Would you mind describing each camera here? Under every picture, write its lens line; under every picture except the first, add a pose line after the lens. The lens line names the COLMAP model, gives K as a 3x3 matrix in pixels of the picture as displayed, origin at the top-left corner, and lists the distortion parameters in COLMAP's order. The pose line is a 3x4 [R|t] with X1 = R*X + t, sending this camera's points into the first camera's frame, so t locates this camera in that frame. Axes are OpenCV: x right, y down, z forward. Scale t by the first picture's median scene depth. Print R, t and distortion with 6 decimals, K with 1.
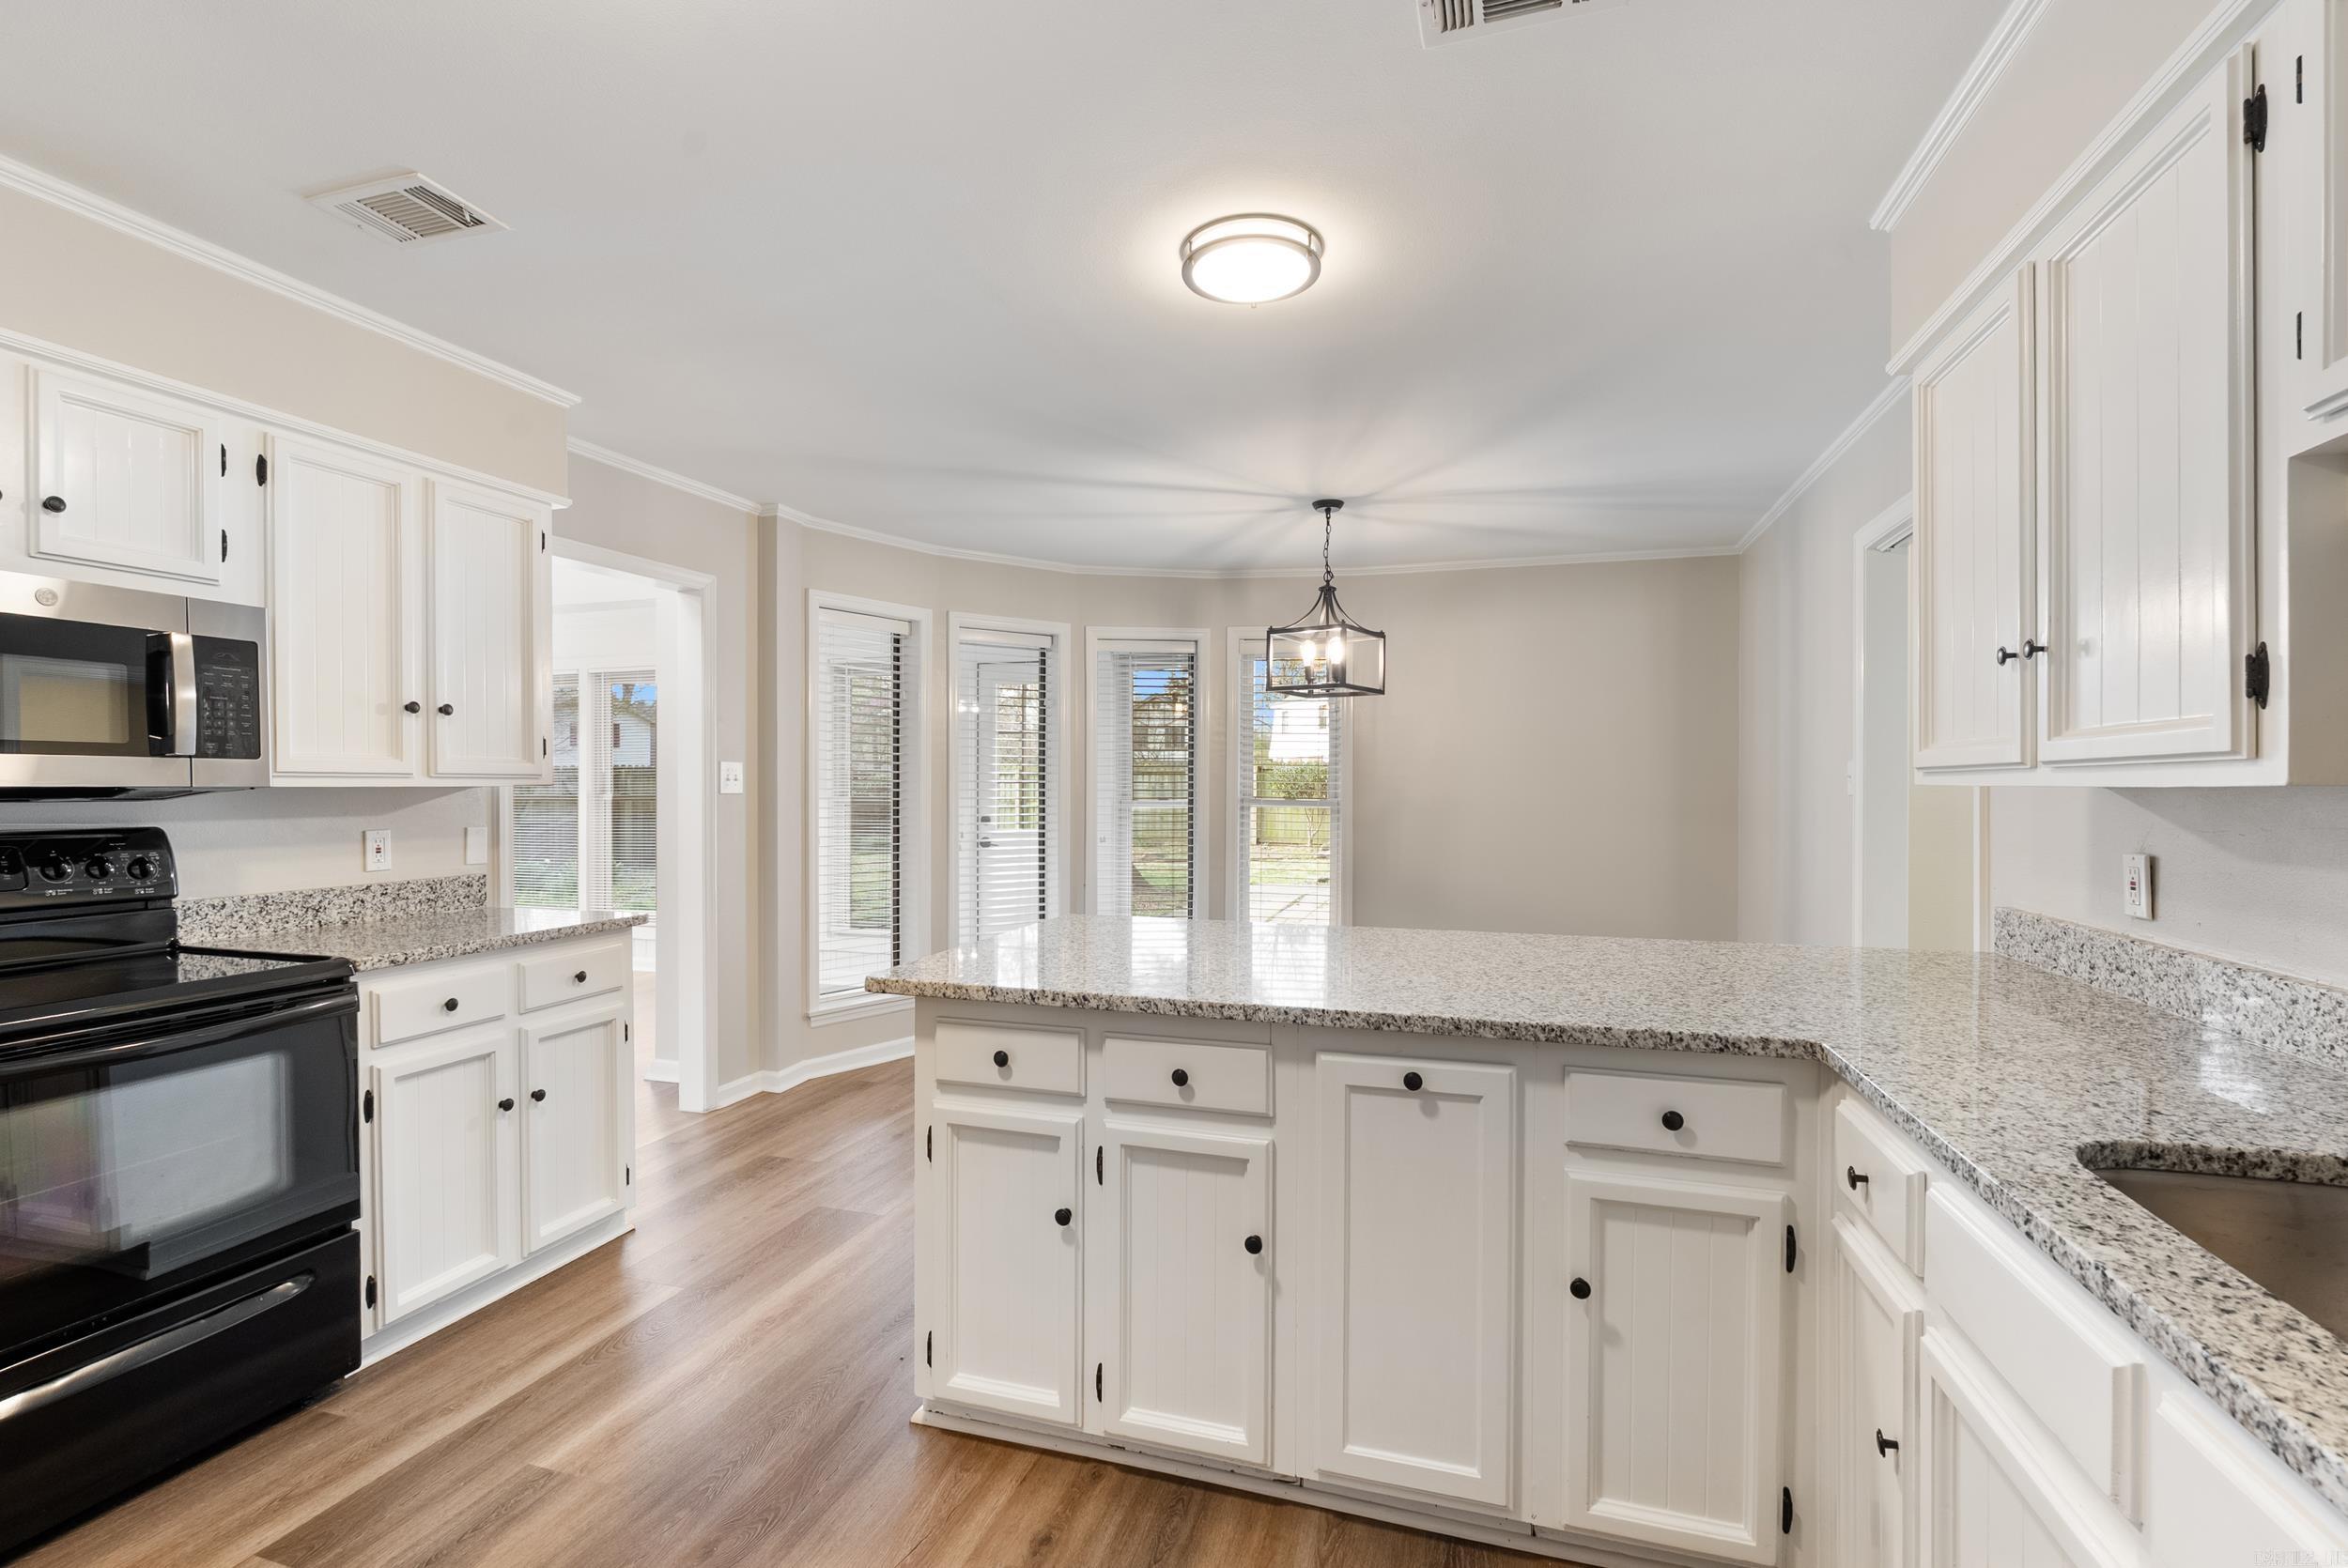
lens RADIAL K [[1038.5, 0, 1185.8], [0, 1038.5, 787.2], [0, 0, 1]] dist [-0.007436, 0.001444]
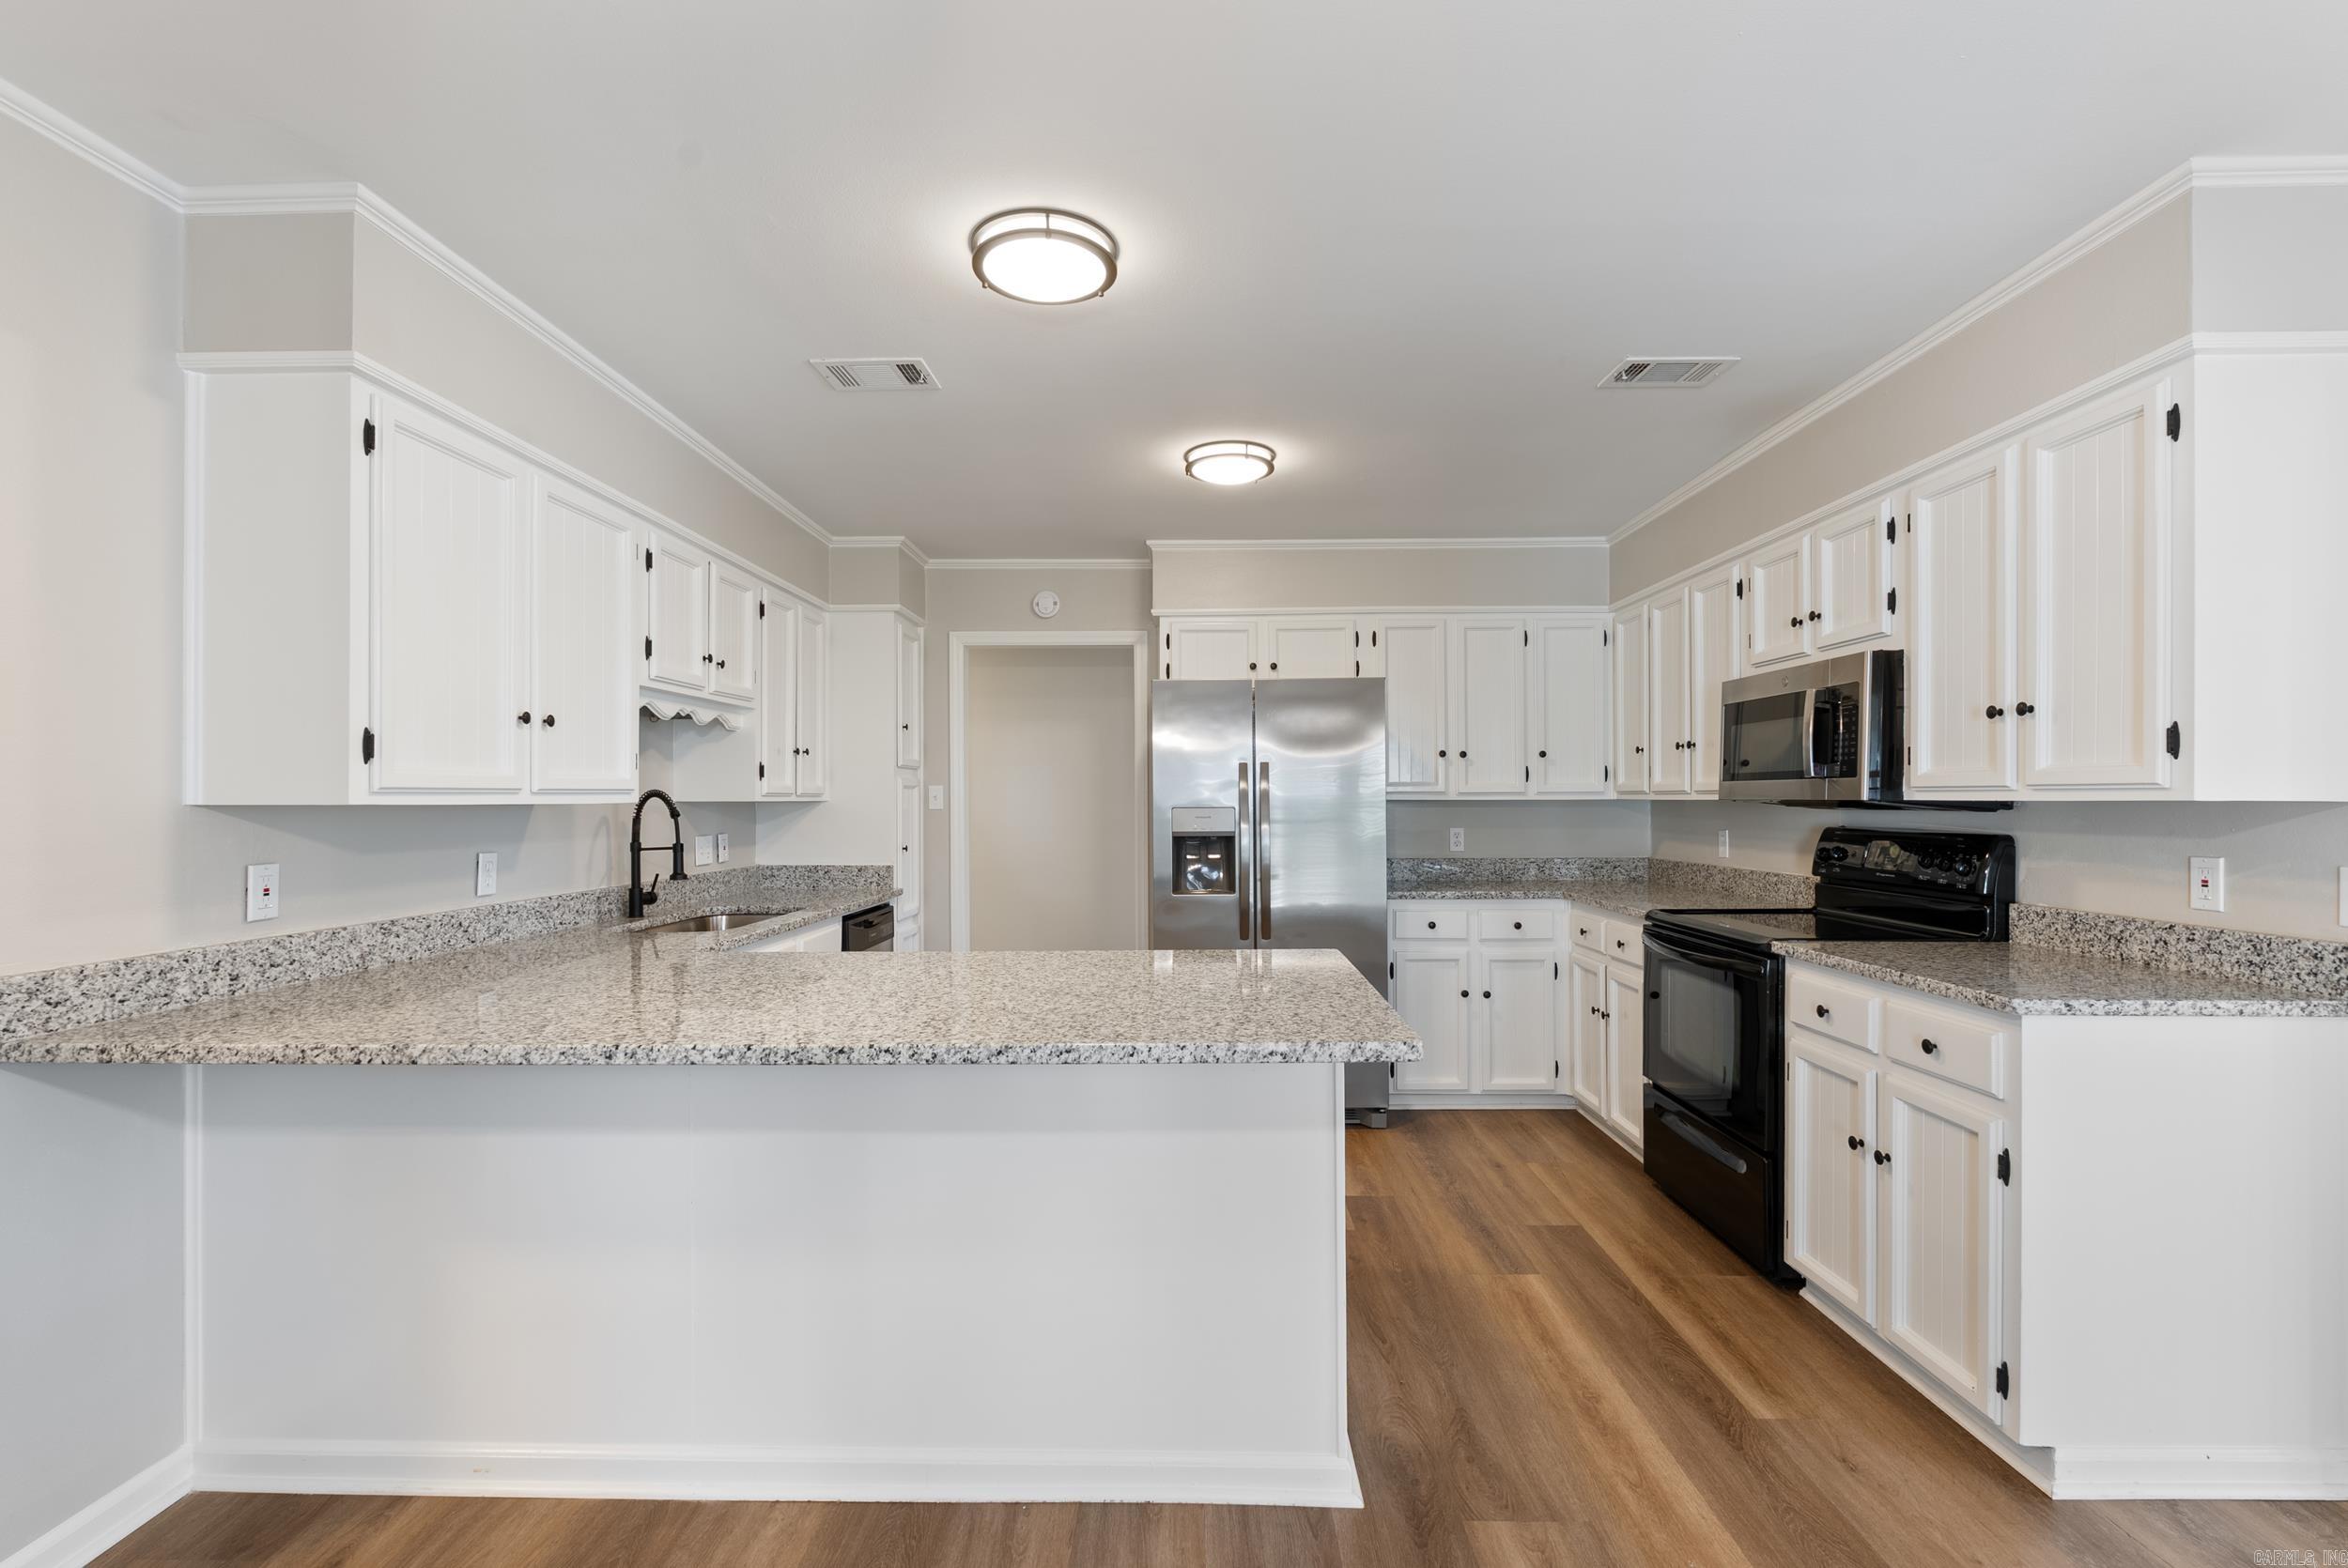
lens RADIAL K [[1038.5, 0, 1185.1], [0, 1038.5, 793.4], [0, 0, 1]] dist [-0.007436, 0.001444]
pose [[-0.959963, 0.002340, -0.280118, 0.224342], [0.002818, 0.999995, -0.001305, -0.009804], [0.280113, -0.002042, -0.959965, 2.121125]]
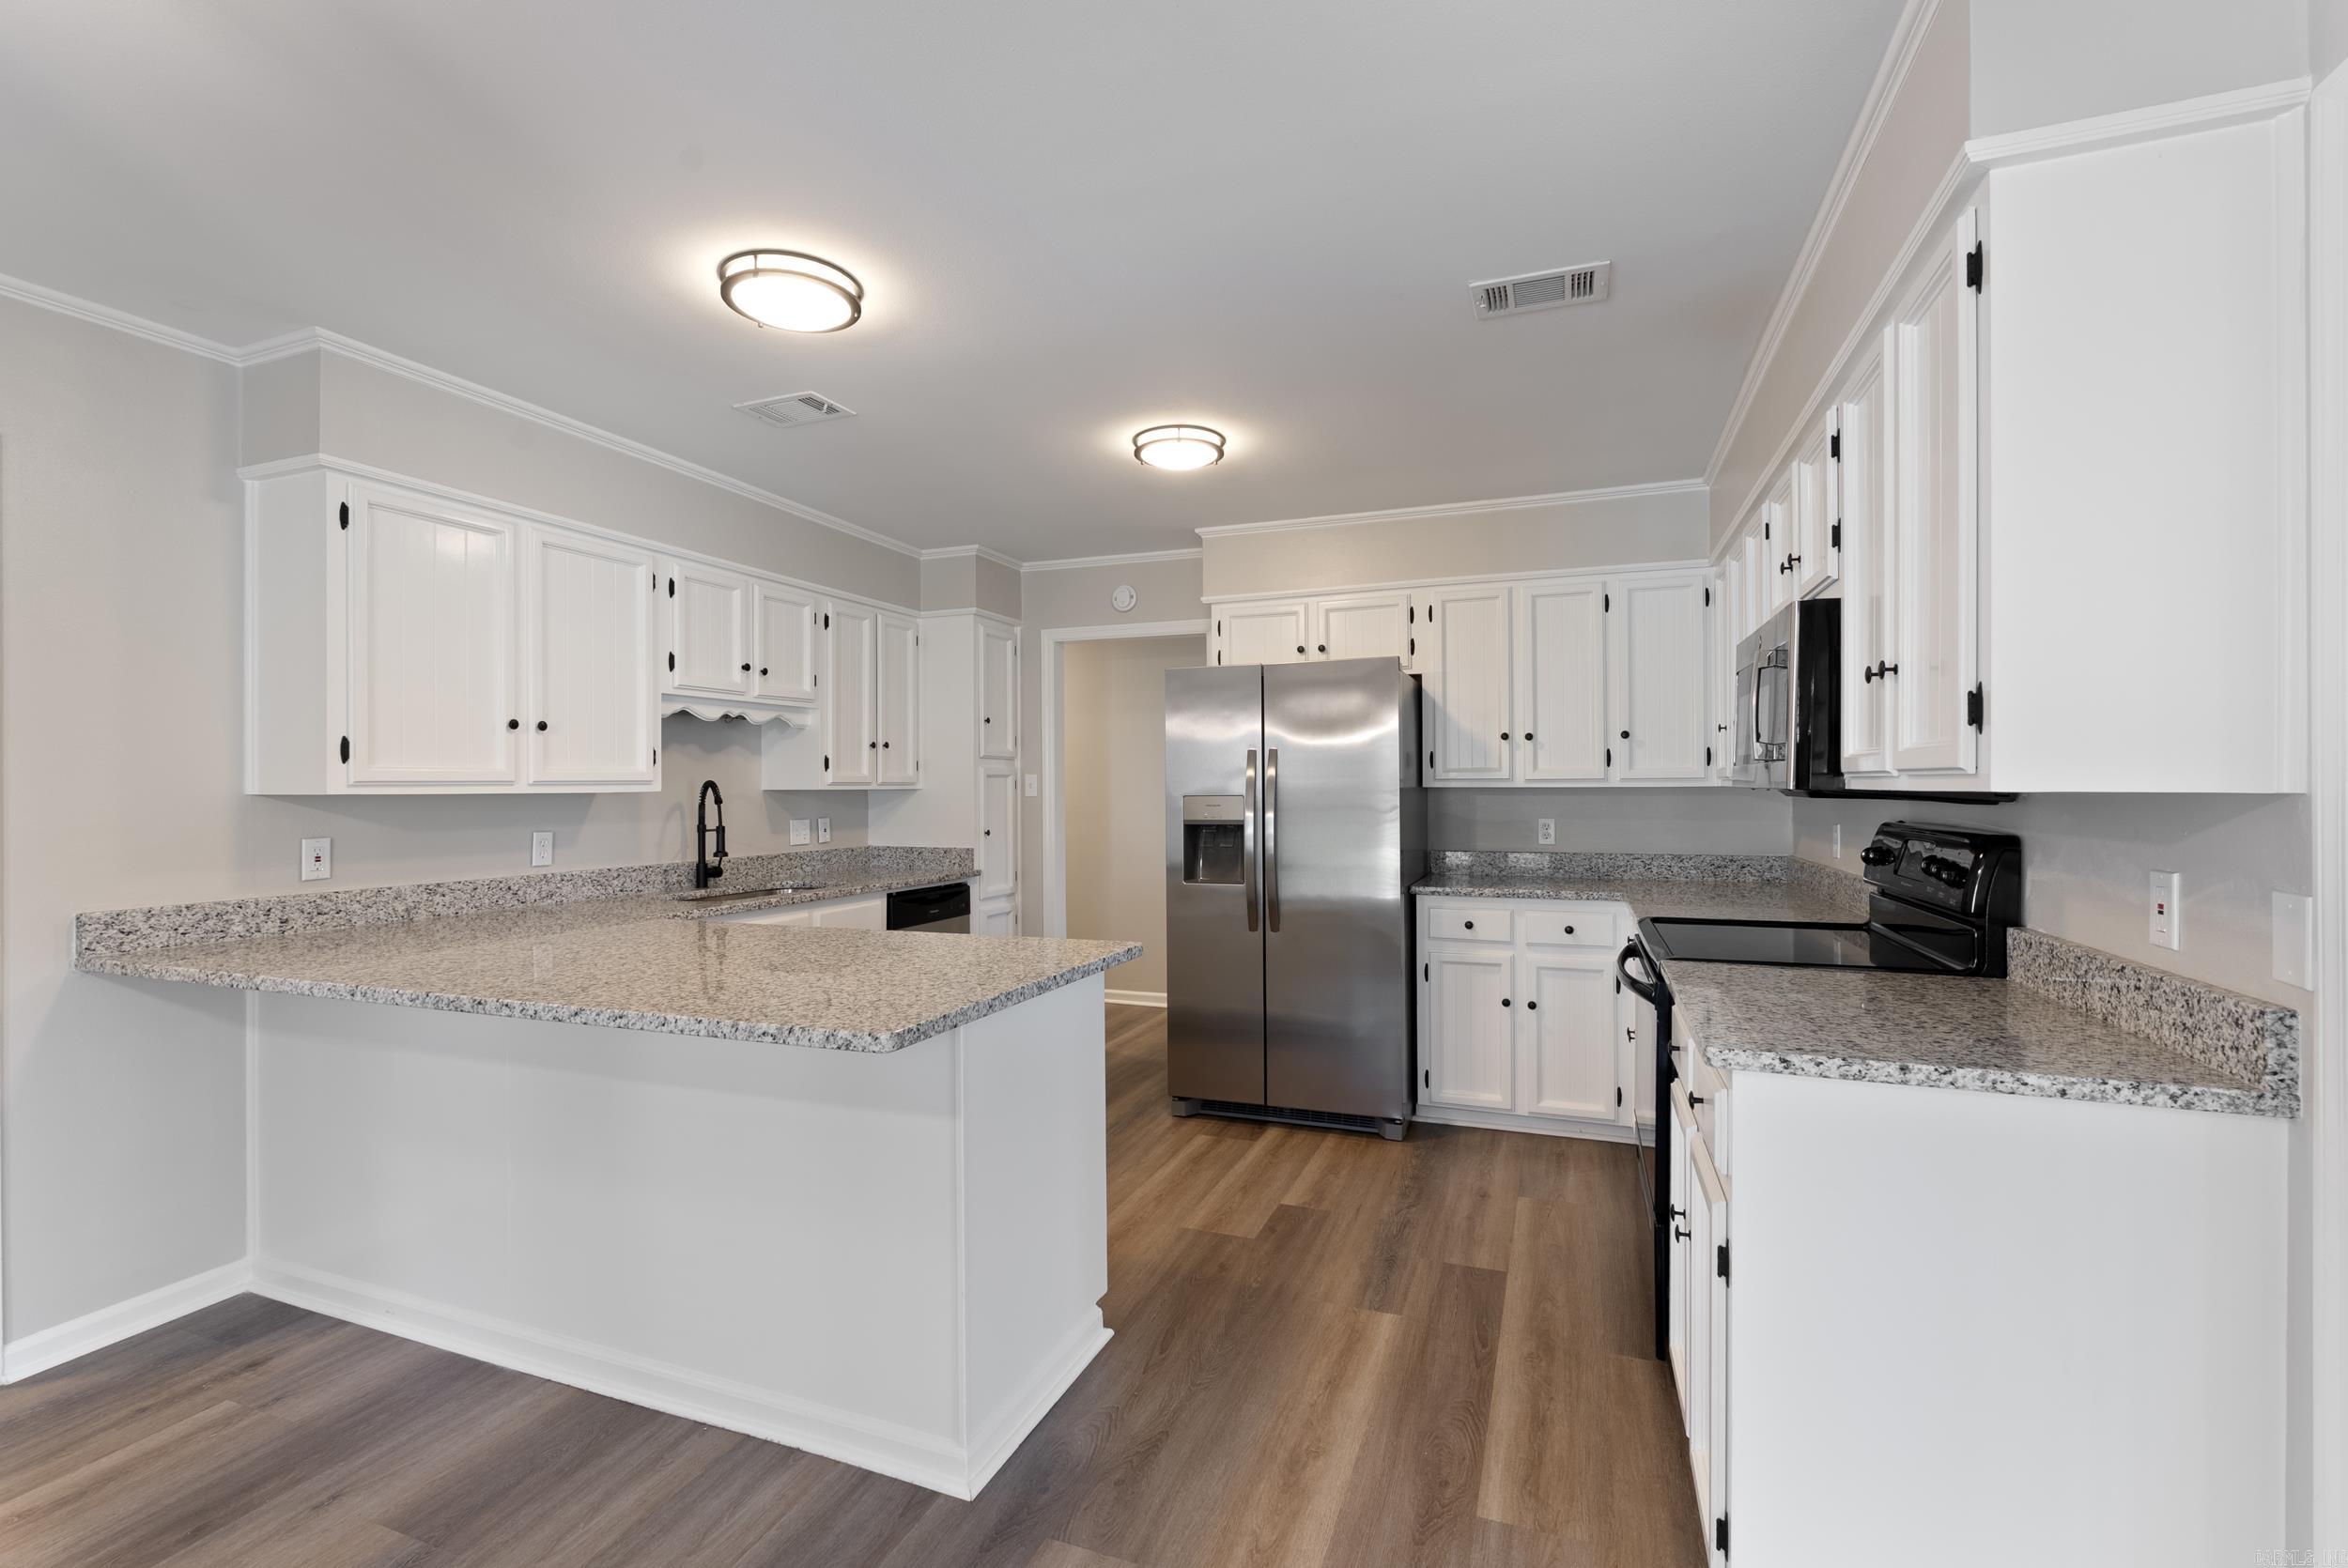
lens RADIAL K [[1038.5, 0, 1183.2], [0, 1038.5, 779.6], [0, 0, 1]] dist [-0.007436, 0.001444]
pose [[-0.997907, 0.006346, 0.064360, -0.428056], [0.006239, 0.999979, -0.001864, -0.011989], [-0.064371, -0.001458, -0.997925, 2.184561]]
